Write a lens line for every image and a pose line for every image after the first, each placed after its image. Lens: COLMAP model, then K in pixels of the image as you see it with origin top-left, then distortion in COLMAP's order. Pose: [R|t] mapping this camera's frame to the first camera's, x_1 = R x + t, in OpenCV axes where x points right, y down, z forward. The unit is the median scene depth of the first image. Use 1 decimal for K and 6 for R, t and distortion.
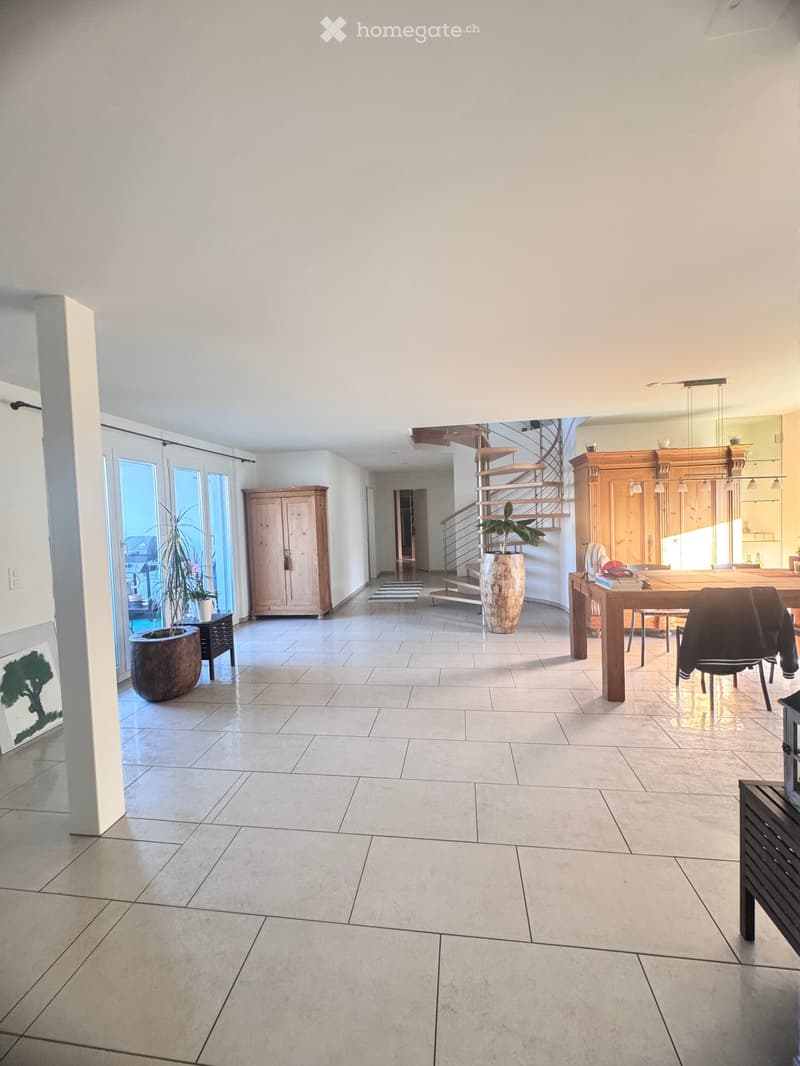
lens RADIAL K [[427.3, 0, 400.0], [0, 427.3, 533.0], [0, 0, 1]] dist [-0.000084, 0.000047]
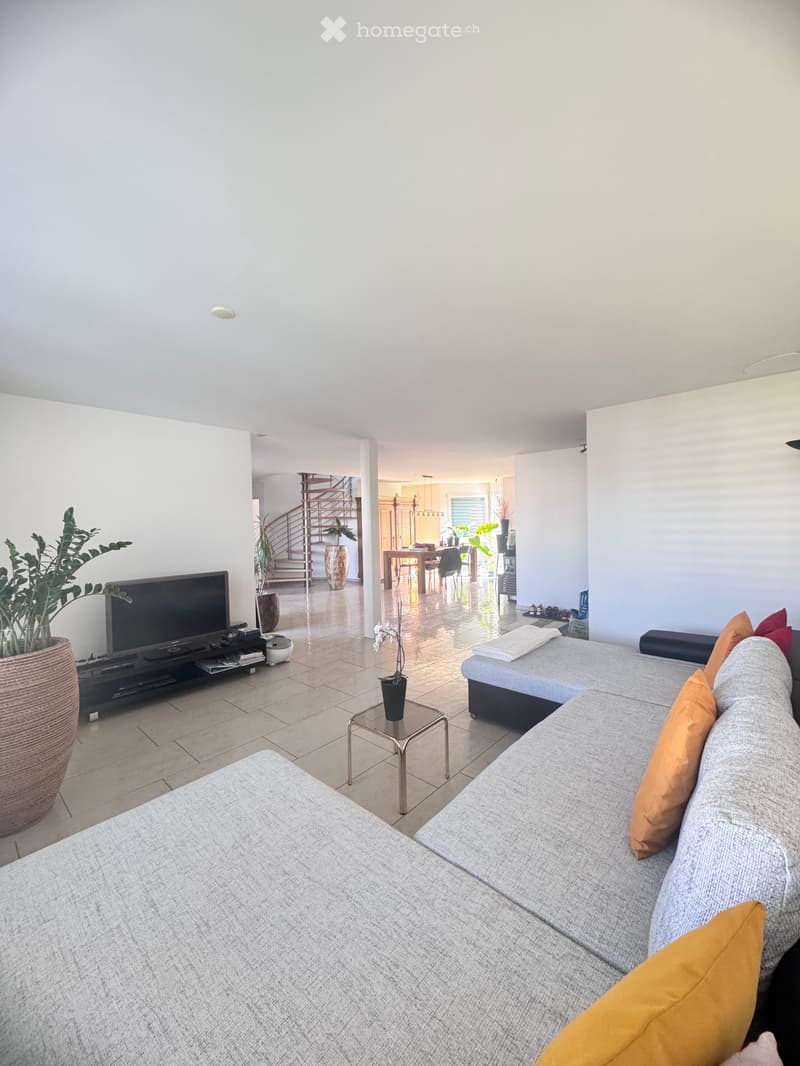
lens RADIAL K [[427.3, 0, 400.0], [0, 427.3, 533.0], [0, 0, 1]] dist [-0.000084, 0.000047]
pose [[0.560724, 0.002537, 0.827999, -1.283803], [0.036845, 0.998928, -0.028012, 0.060790], [-0.827183, 0.046215, 0.560029, -0.284730]]
